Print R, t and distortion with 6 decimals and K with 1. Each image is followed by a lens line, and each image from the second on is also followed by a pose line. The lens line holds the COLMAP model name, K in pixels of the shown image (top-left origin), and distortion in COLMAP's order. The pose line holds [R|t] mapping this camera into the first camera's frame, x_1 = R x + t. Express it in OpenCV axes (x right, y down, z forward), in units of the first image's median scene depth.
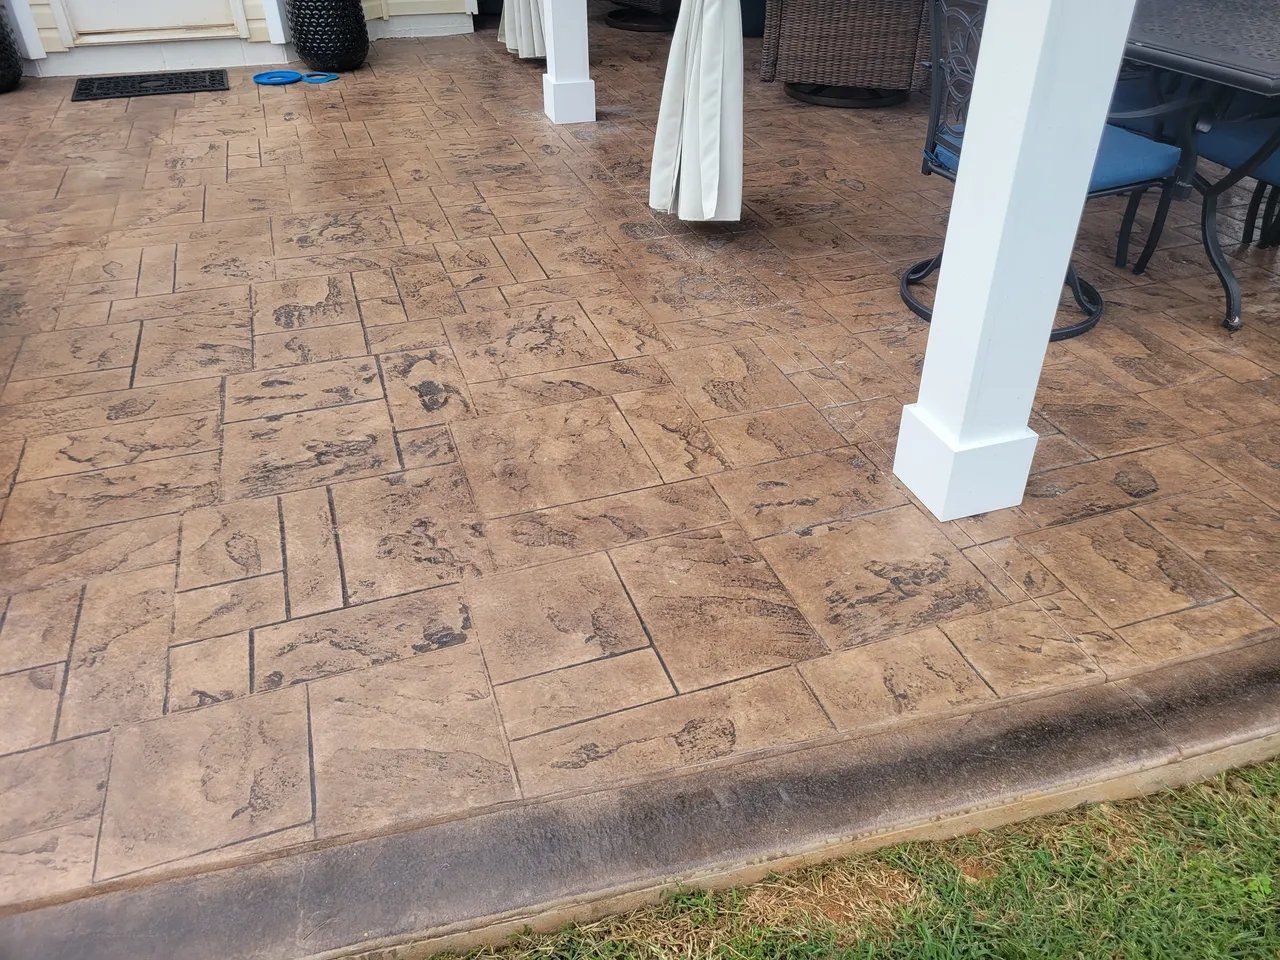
lens RADIAL K [[951.0, 0, 636.2], [0, 951.0, 477.4], [0, 0, 1]] dist [0.071232, -0.057826]
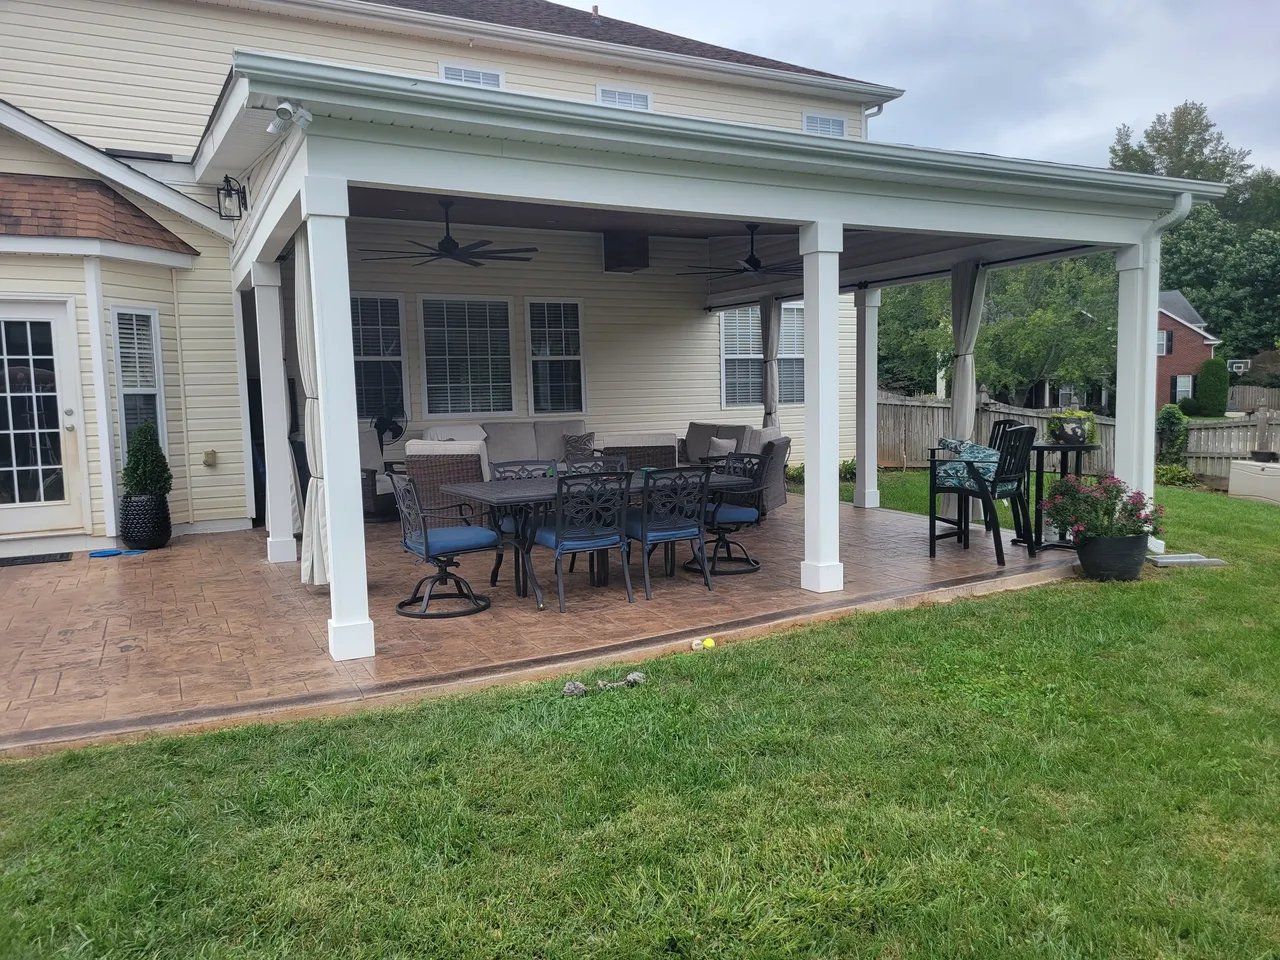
lens RADIAL K [[948.3, 0, 651.4], [0, 948.3, 477.2], [0, 0, 1]] dist [0.074159, -0.061669]
pose [[0.989243, -0.036104, 0.141756, 0.583915], [0.101537, 0.867060, -0.487747, 0.674639], [-0.105302, 0.496894, 0.861399, -1.045579]]
